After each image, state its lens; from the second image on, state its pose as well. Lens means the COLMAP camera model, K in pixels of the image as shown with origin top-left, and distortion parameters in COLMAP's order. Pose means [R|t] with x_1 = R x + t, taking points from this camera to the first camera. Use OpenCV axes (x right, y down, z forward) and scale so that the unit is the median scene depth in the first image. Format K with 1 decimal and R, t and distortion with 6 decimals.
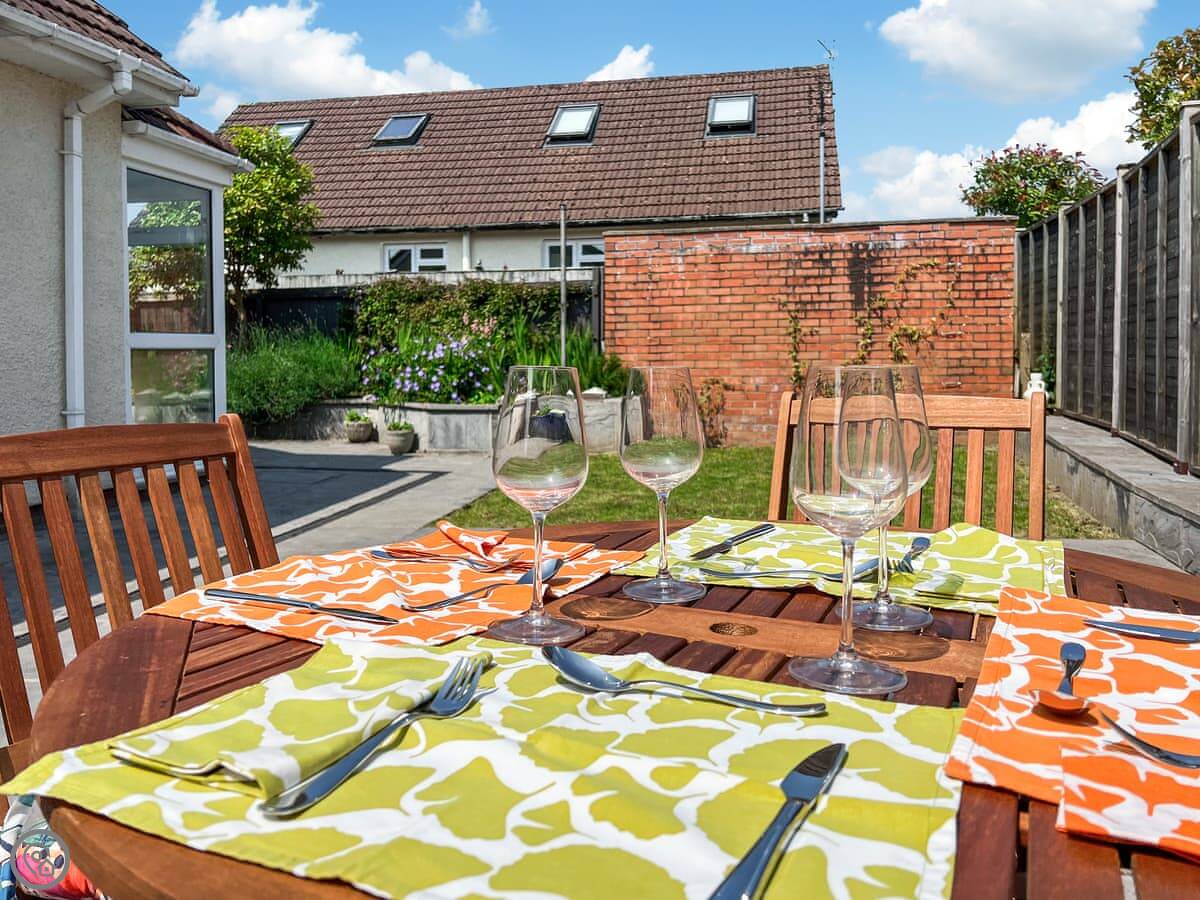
lens RADIAL K [[882.1, 0, 572.8], [0, 882.1, 385.8], [0, 0, 1]] dist [0.094848, -0.286035]
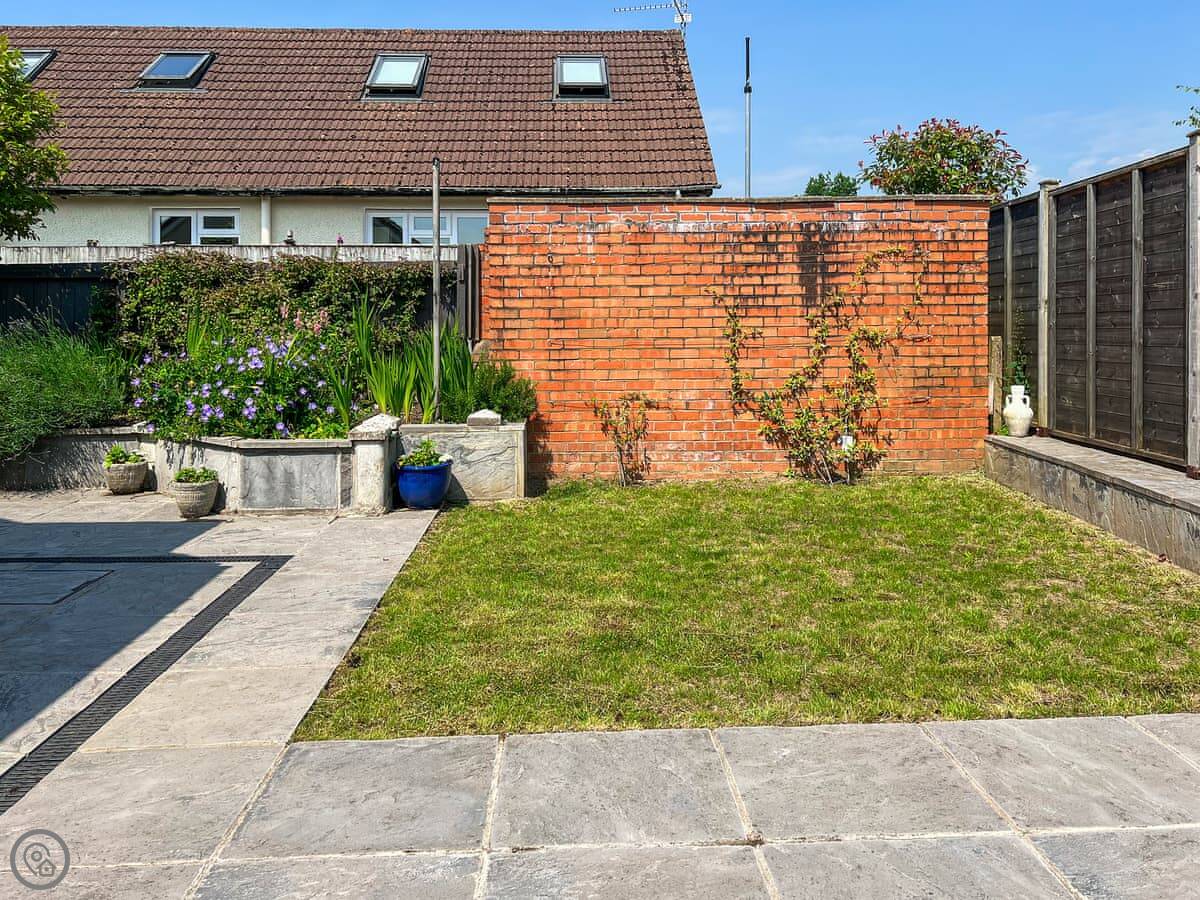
lens RADIAL K [[906.5, 0, 567.8], [0, 906.5, 332.4], [0, 0, 1]] dist [0.059606, -0.076770]
pose [[0.973554, 0.001542, 0.228451, -0.069718], [0.007267, 0.999262, -0.037716, -0.029402], [-0.228340, 0.038379, 0.972825, 0.226920]]
